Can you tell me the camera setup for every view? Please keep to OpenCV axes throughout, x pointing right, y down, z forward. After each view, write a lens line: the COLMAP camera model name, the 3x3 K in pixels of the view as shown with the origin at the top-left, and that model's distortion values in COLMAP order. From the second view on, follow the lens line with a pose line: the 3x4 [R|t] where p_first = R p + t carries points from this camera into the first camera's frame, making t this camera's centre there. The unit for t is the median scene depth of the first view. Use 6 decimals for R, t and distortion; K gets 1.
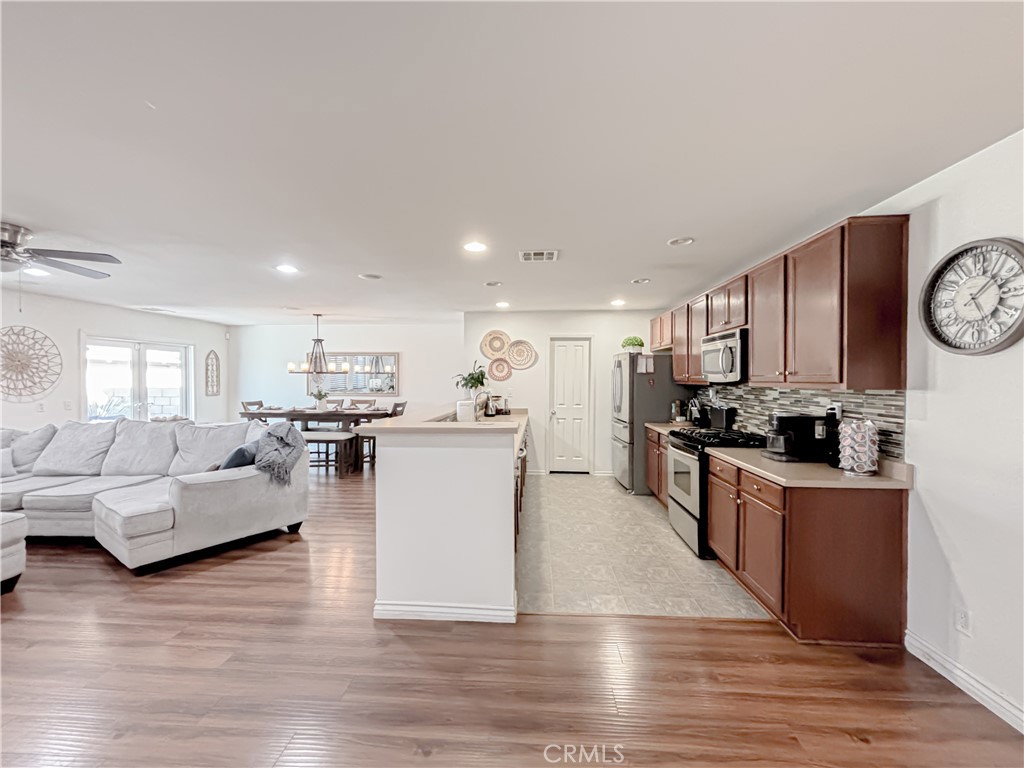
lens RADIAL K [[415.0, 0, 506.7], [0, 415.0, 386.2], [0, 0, 1]] dist [-0.000469, 0.000739]
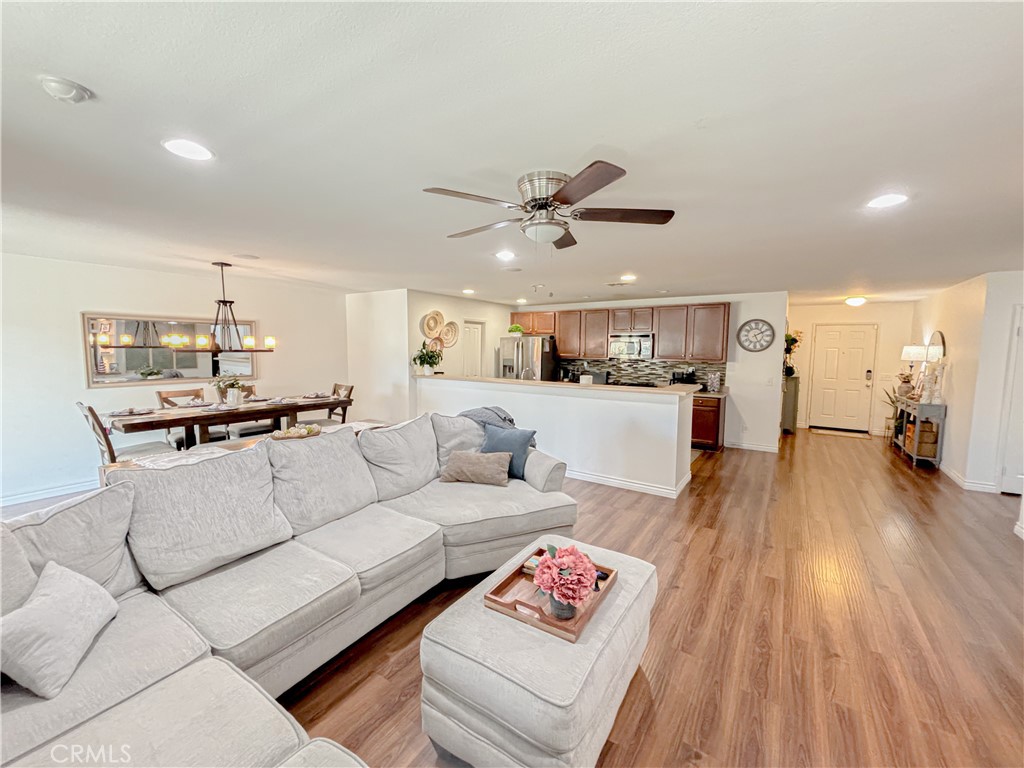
lens RADIAL K [[415.0, 0, 502.2], [0, 415.0, 380.0], [0, 0, 1]] dist [-0.000469, 0.000739]
pose [[0.521169, -0.064709, 0.850997, -1.310490], [0.009049, 0.997484, 0.070306, -0.046097], [-0.853405, -0.028940, 0.520444, 0.436576]]
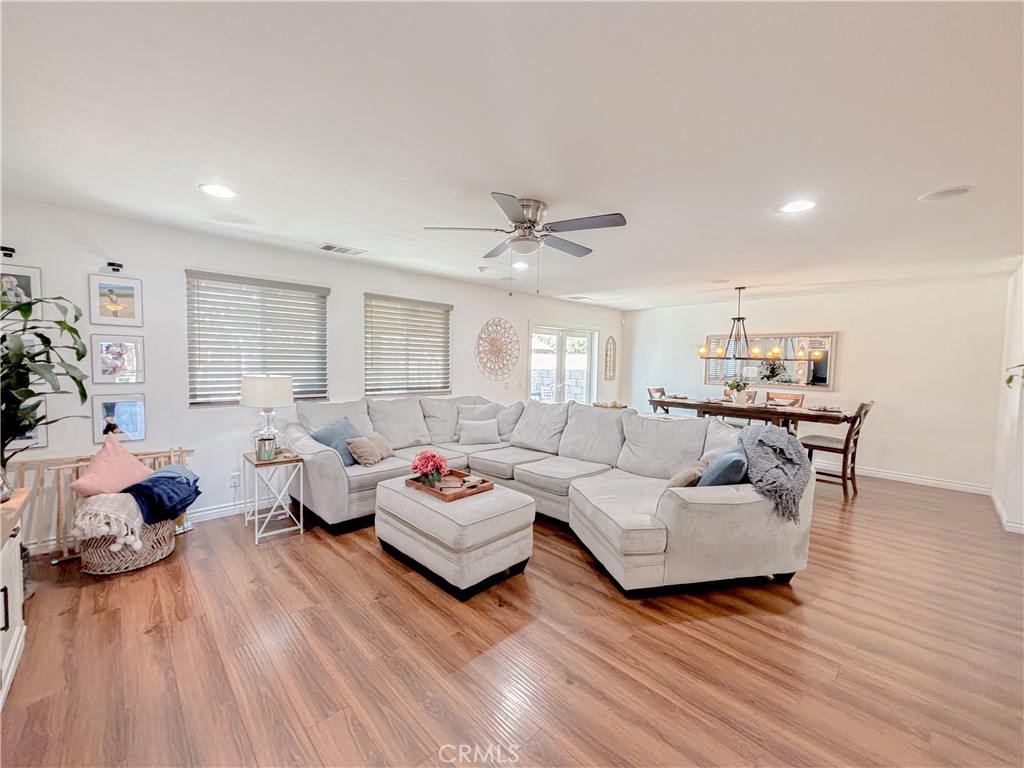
lens RADIAL K [[415.0, 0, 529.2], [0, 415.0, 389.0], [0, 0, 1]] dist [-0.000469, 0.000739]
pose [[0.752355, 0.055807, -0.656390, -0.359943], [-0.030059, 0.998276, 0.050421, -0.001128], [0.658072, -0.018204, 0.752735, 0.171005]]
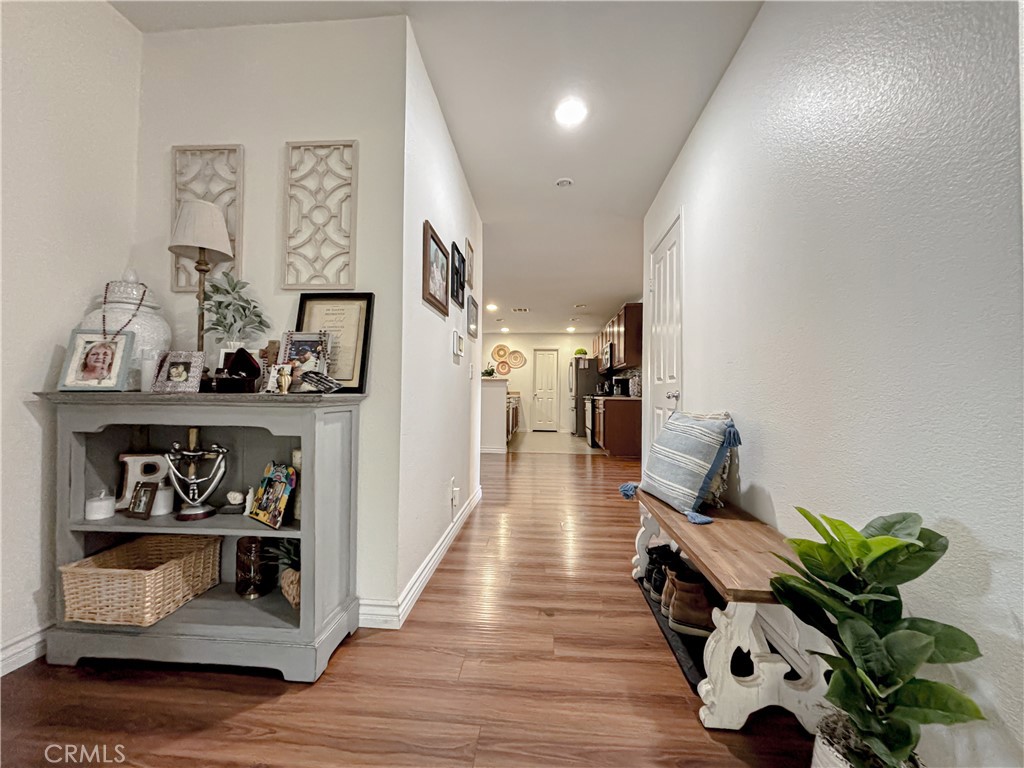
lens RADIAL K [[415.0, 0, 510.6], [0, 415.0, 388.6], [0, 0, 1]] dist [-0.000469, 0.000739]
pose [[0.999931, 0.009069, -0.007532, 0.039981], [-0.009333, 0.999314, -0.035847, 0.154935], [0.007201, 0.035915, 0.999329, -1.010975]]
